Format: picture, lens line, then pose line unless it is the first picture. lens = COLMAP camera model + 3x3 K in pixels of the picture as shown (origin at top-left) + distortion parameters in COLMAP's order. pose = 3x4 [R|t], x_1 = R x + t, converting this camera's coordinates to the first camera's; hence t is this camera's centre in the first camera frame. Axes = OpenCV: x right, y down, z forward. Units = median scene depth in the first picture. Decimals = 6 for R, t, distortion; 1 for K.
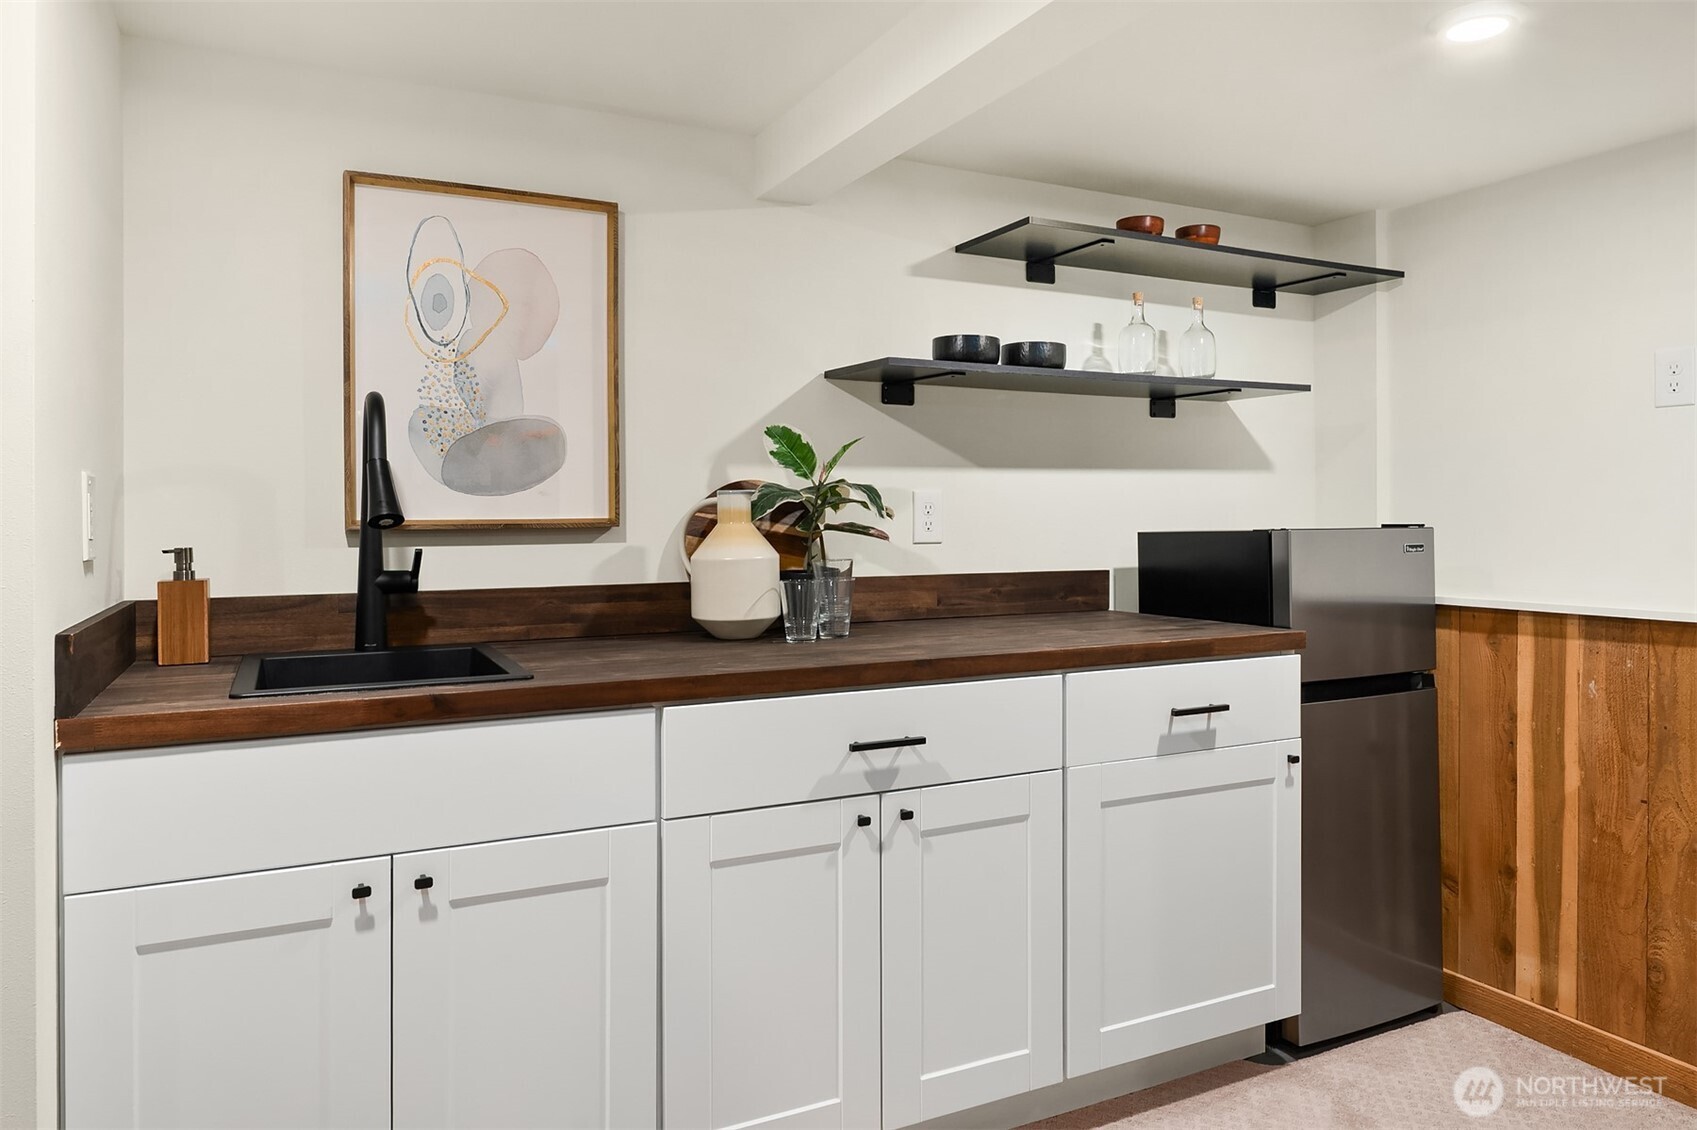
lens RADIAL K [[1127.7, 0, 861.5], [0, 1127.7, 518.3], [0, 0, 1]] dist [0.003045, -0.011354]
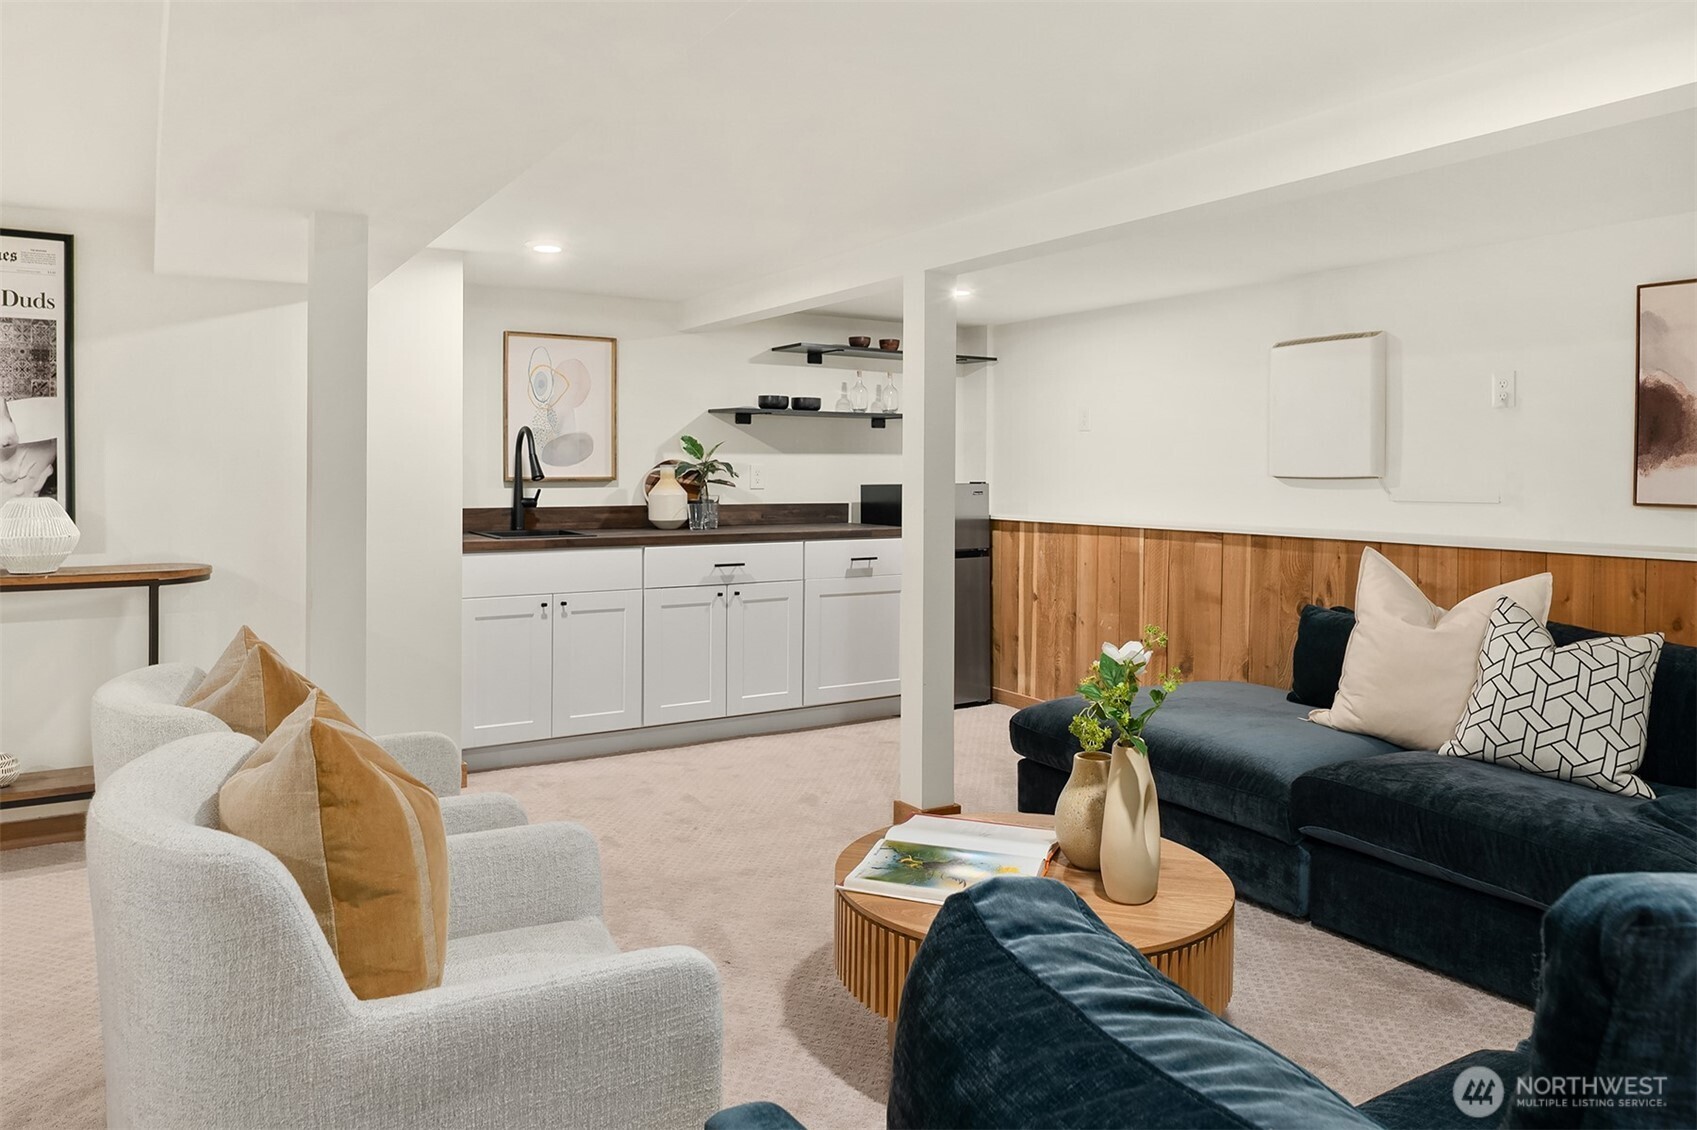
lens RADIAL K [[1127.7, 0, 853.5], [0, 1127.7, 473.6], [0, 0, 1]] dist [0.003045, -0.011354]
pose [[0.996658, 0.008176, 0.081283, 0.074687], [-0.008339, 0.999964, 0.001661, -0.013519], [-0.081266, -0.002333, 0.996690, -1.267669]]
